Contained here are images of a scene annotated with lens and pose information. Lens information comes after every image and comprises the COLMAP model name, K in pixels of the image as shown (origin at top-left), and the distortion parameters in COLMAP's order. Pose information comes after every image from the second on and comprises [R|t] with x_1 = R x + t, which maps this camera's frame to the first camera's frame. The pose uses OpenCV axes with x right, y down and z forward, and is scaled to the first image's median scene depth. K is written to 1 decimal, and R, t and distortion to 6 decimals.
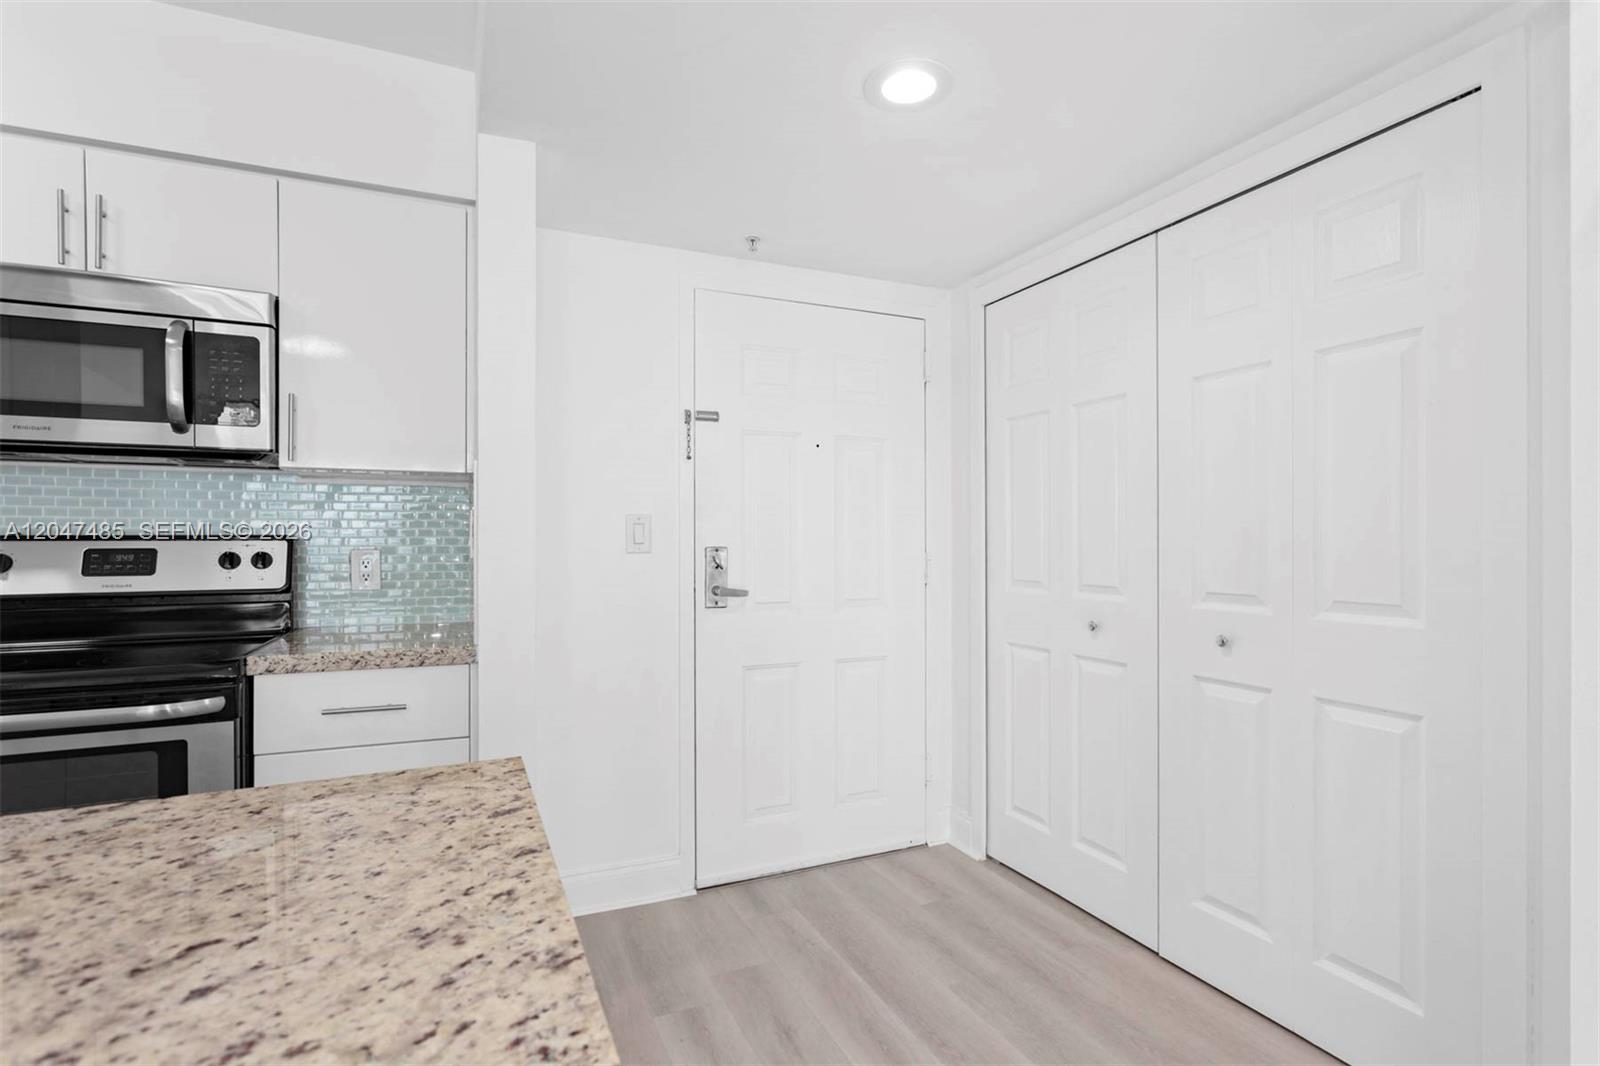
lens RADIAL K [[775.2, 0, 809.2], [0, 775.2, 547.7], [0, 0, 1]] dist [-0.020930, 0.009448]
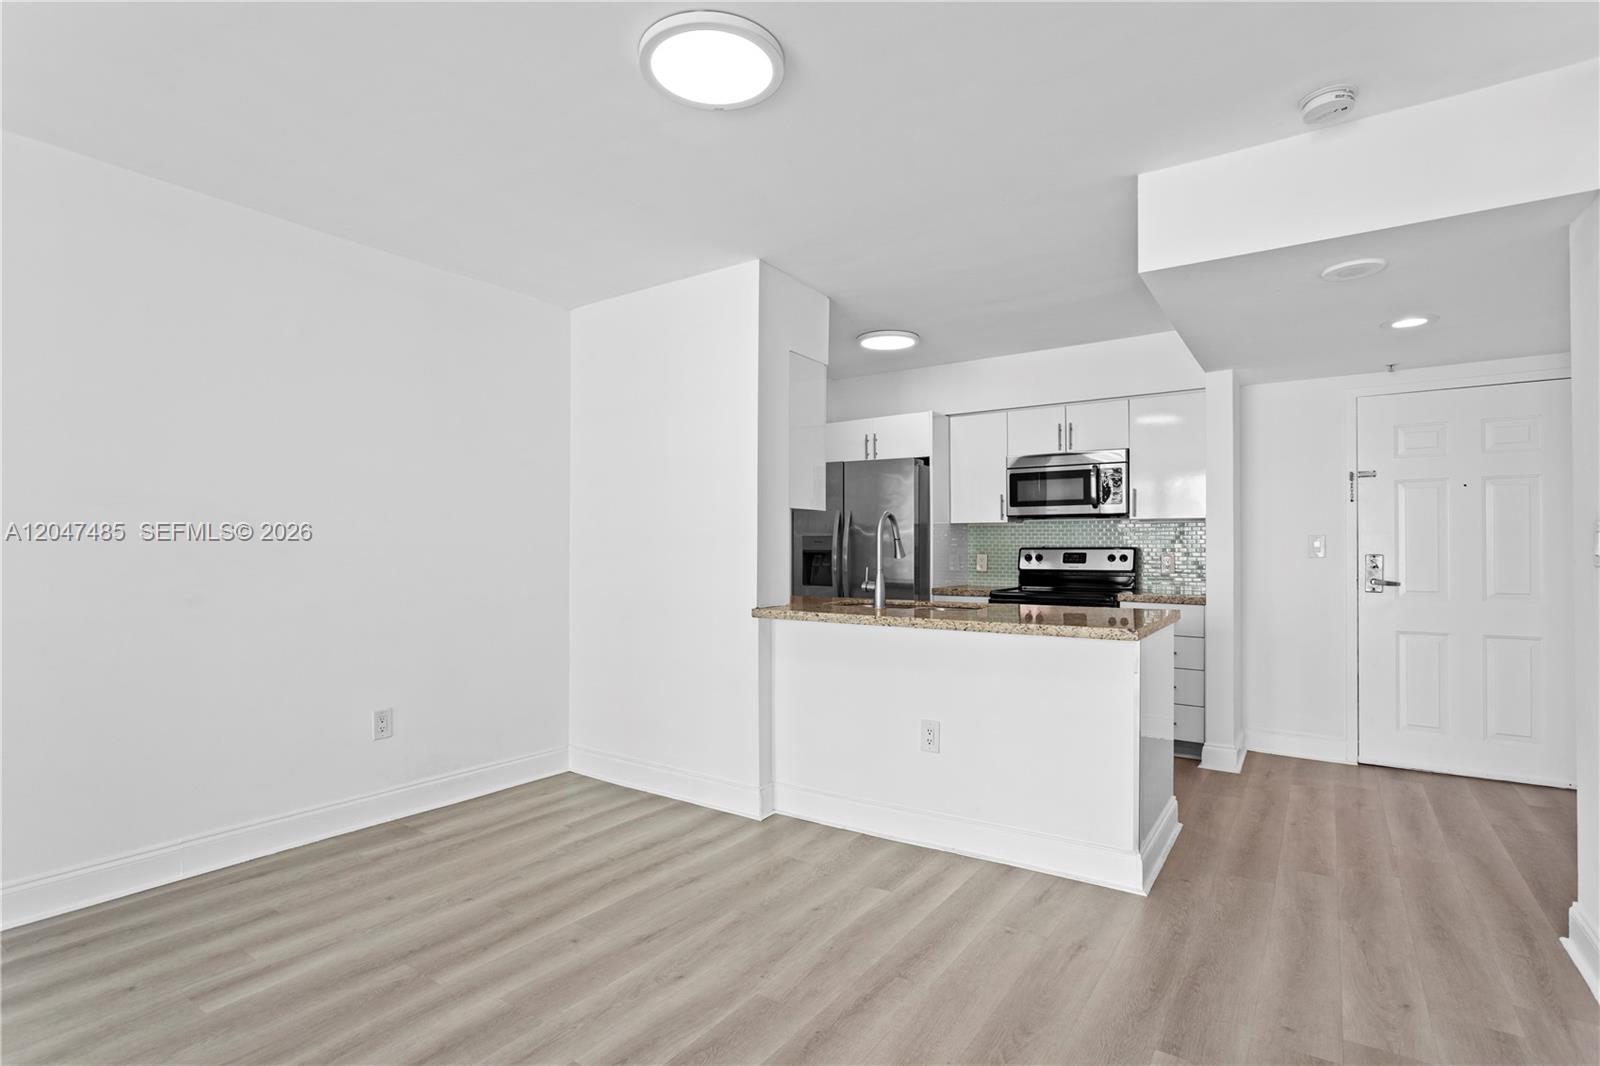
lens RADIAL K [[788.9, 0, 797.4], [0, 788.9, 542.0], [0, 0, 1]] dist [-0.001300, 0.006282]
pose [[0.518881, -0.001536, -0.854845, 0.929649], [-0.004918, 0.999976, -0.004782, -0.018580], [0.854832, 0.006685, 0.518861, -1.233017]]
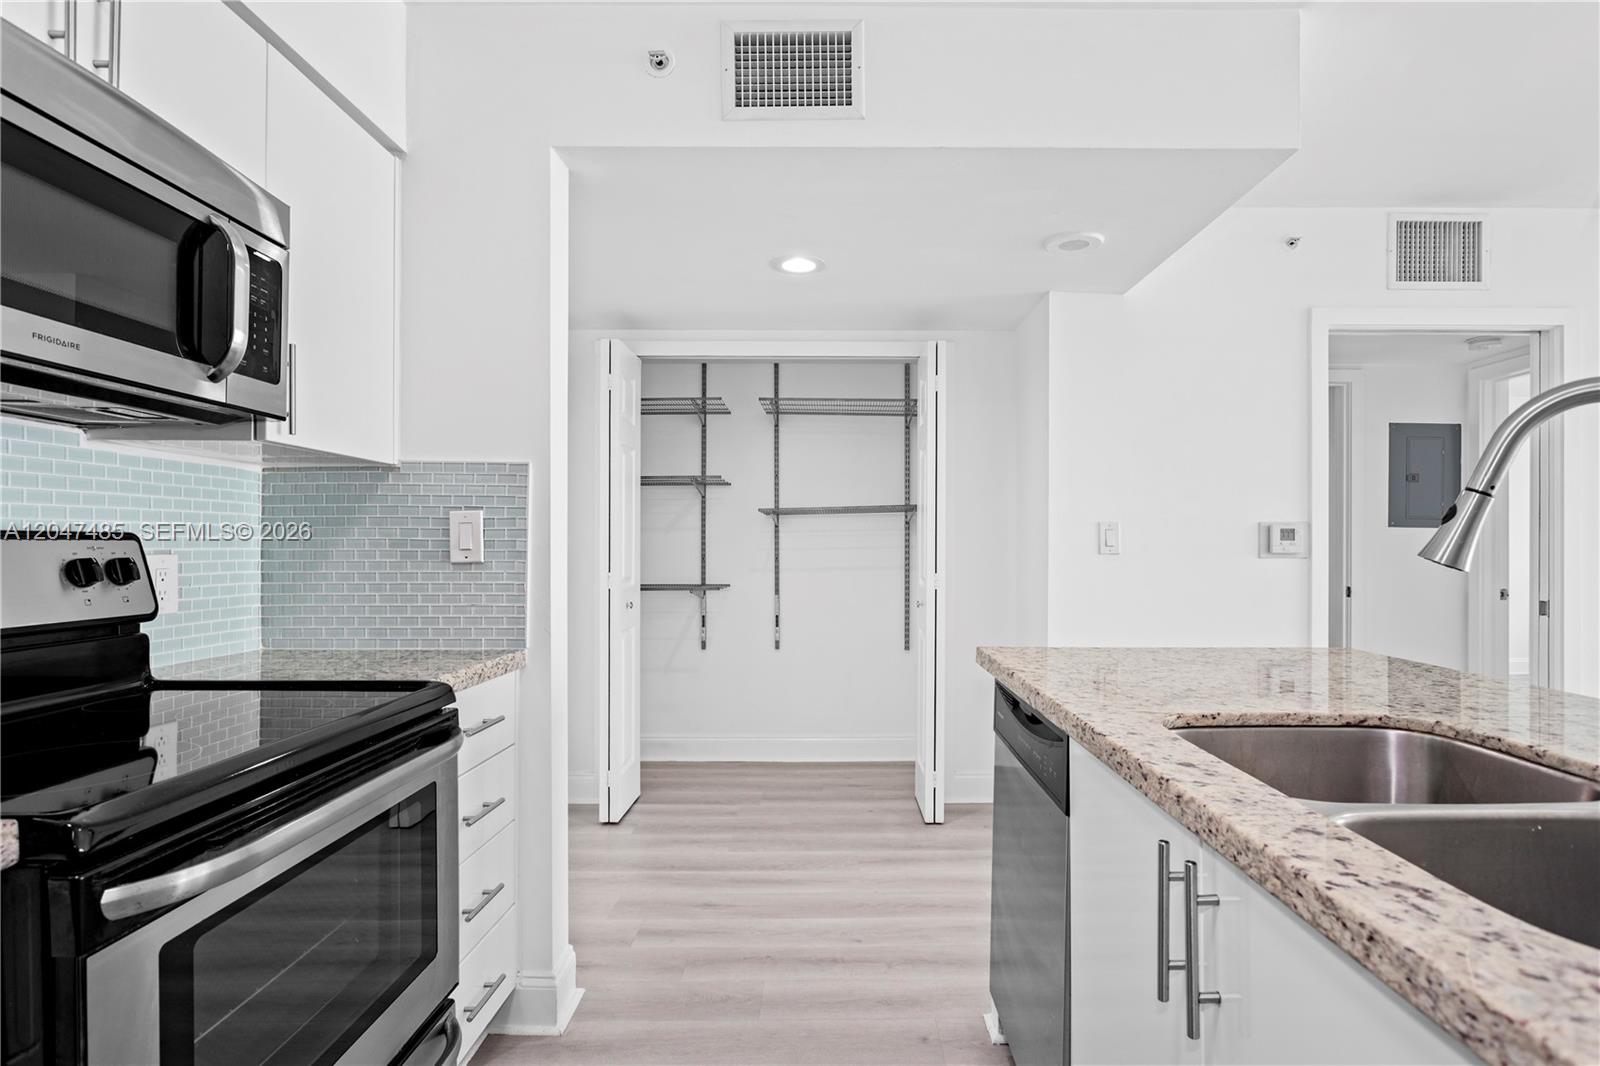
lens RADIAL K [[793.0, 0, 794.9], [0, 793.0, 555.6], [0, 0, 1]] dist [-0.006727, -0.000600]
pose [[0.430587, 0.004228, 0.902539, -1.218777], [0.001324, 0.999985, -0.005316, 0.008022], [-0.902548, 0.003484, 0.430575, 0.237262]]
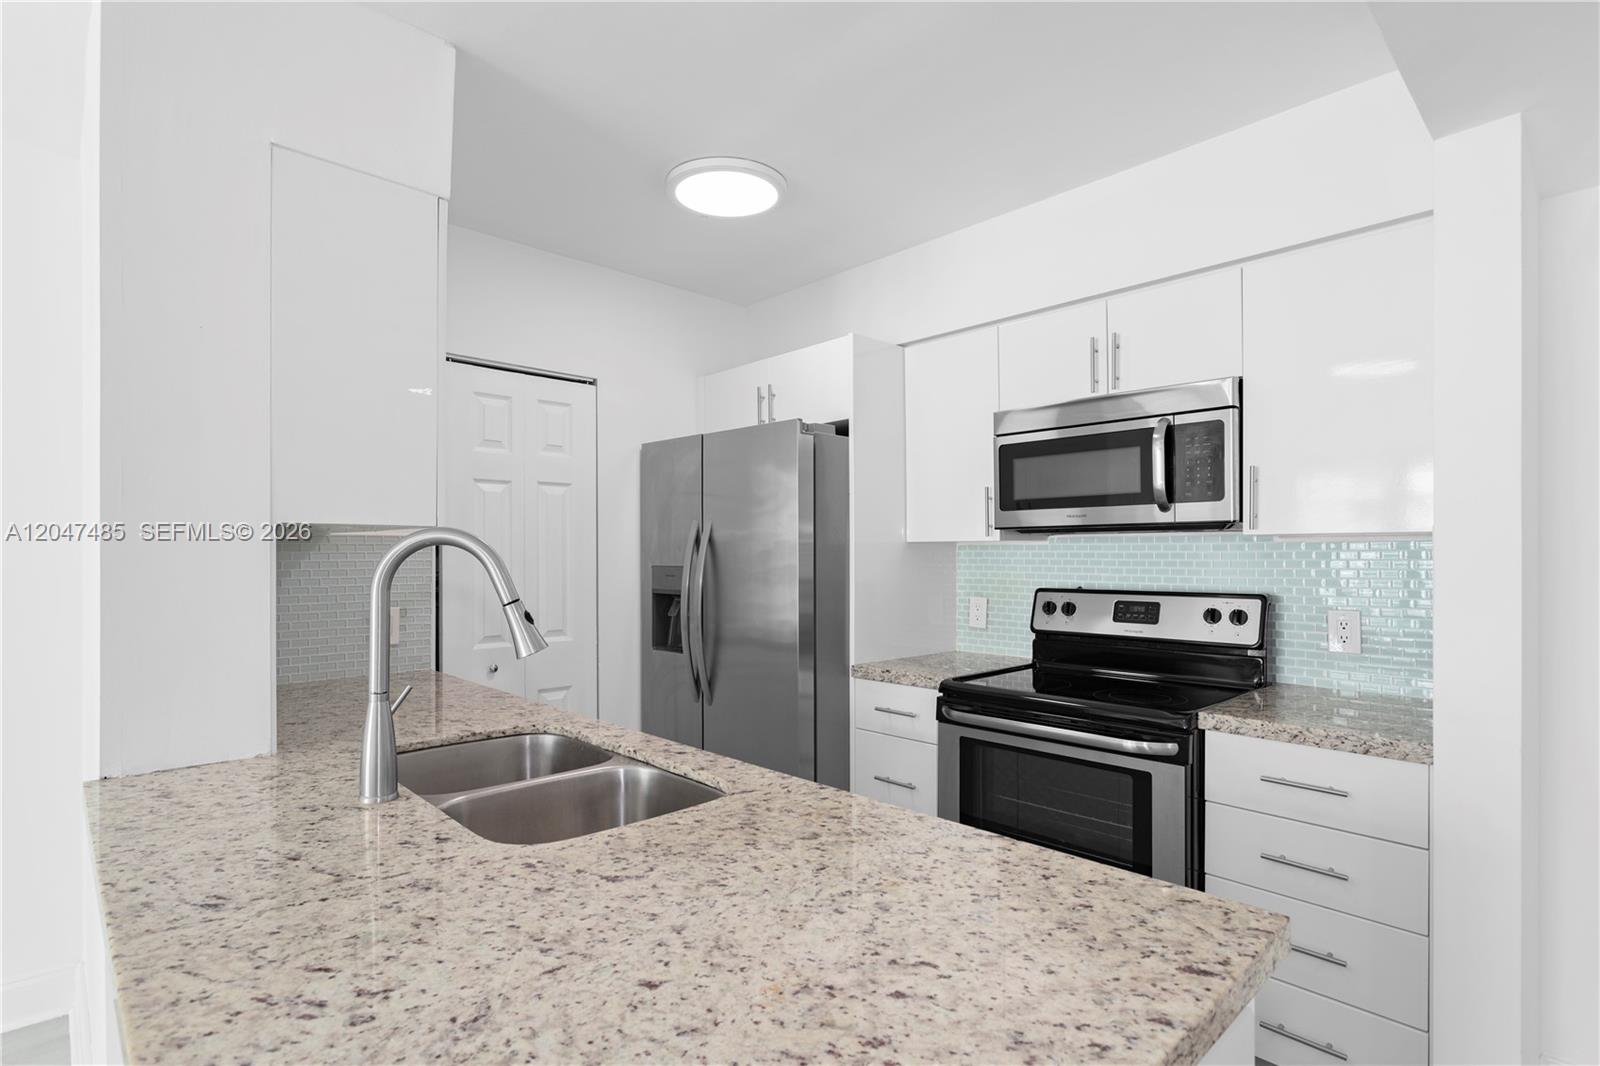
lens RADIAL K [[793.0, 0, 794.9], [0, 793.0, 555.6], [0, 0, 1]] dist [-0.006727, -0.000600]
pose [[0.316680, 0.004236, -0.948523, 0.168380], [-0.003428, 0.999989, 0.003321, -0.082561], [0.948526, 0.002200, 0.316691, 0.061677]]
